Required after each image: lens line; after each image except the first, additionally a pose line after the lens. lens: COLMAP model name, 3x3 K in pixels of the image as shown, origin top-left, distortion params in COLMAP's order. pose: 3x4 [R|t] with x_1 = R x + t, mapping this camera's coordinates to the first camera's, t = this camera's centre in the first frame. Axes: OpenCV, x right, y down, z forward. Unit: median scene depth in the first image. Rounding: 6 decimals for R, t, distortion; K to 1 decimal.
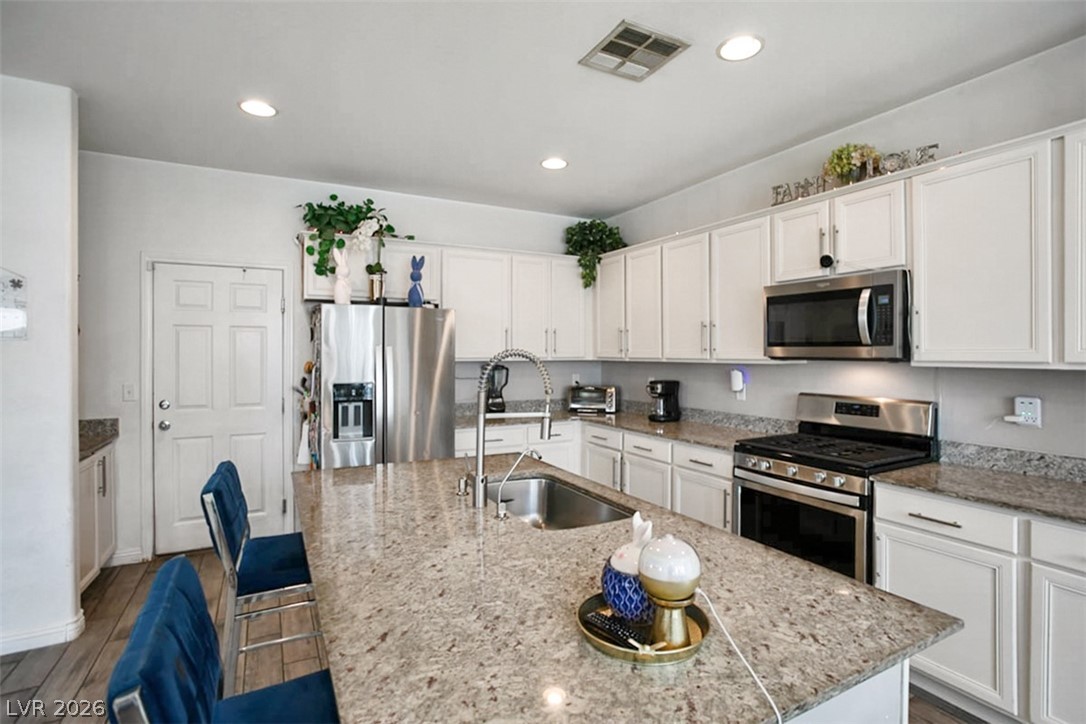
lens RADIAL K [[540.3, 0, 537.2], [0, 540.3, 355.2], [0, 0, 1]] dist [-0.049558, 0.022525]
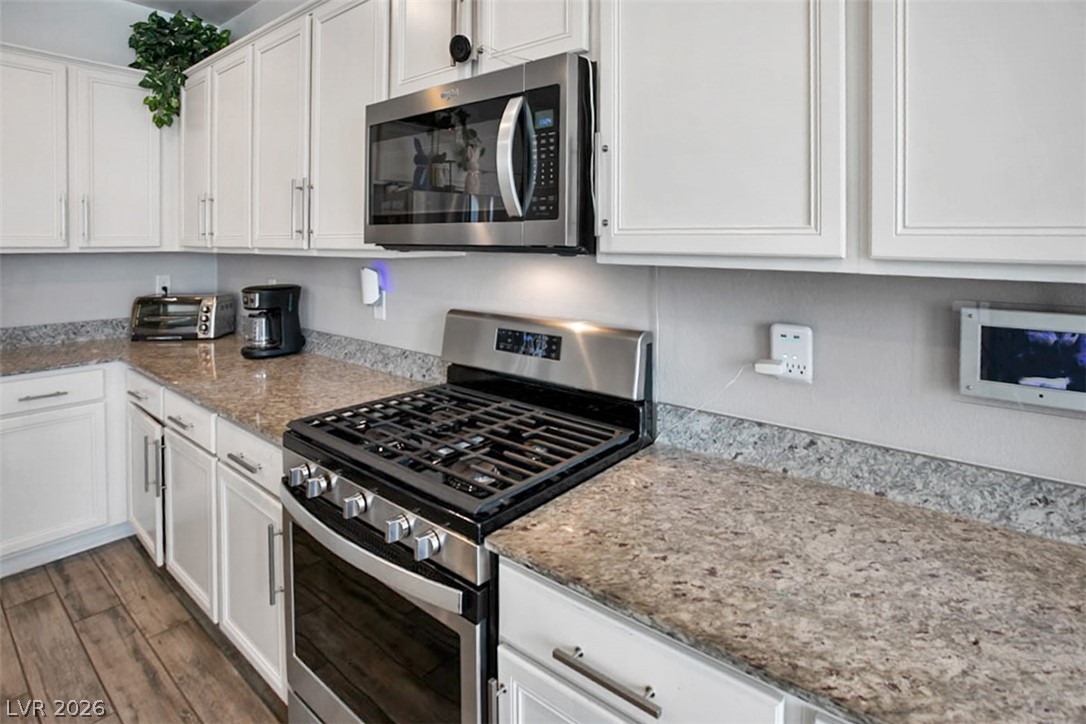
lens RADIAL K [[575.8, 0, 545.5], [0, 575.8, 255.8], [0, 0, 1]] dist [-0.044559, 0.003155]
pose [[0.923995, -0.003924, 0.382384, 0.327098], [-0.003204, 0.999833, 0.018002, 0.002628], [-0.382391, -0.017859, 0.923828, 0.380809]]
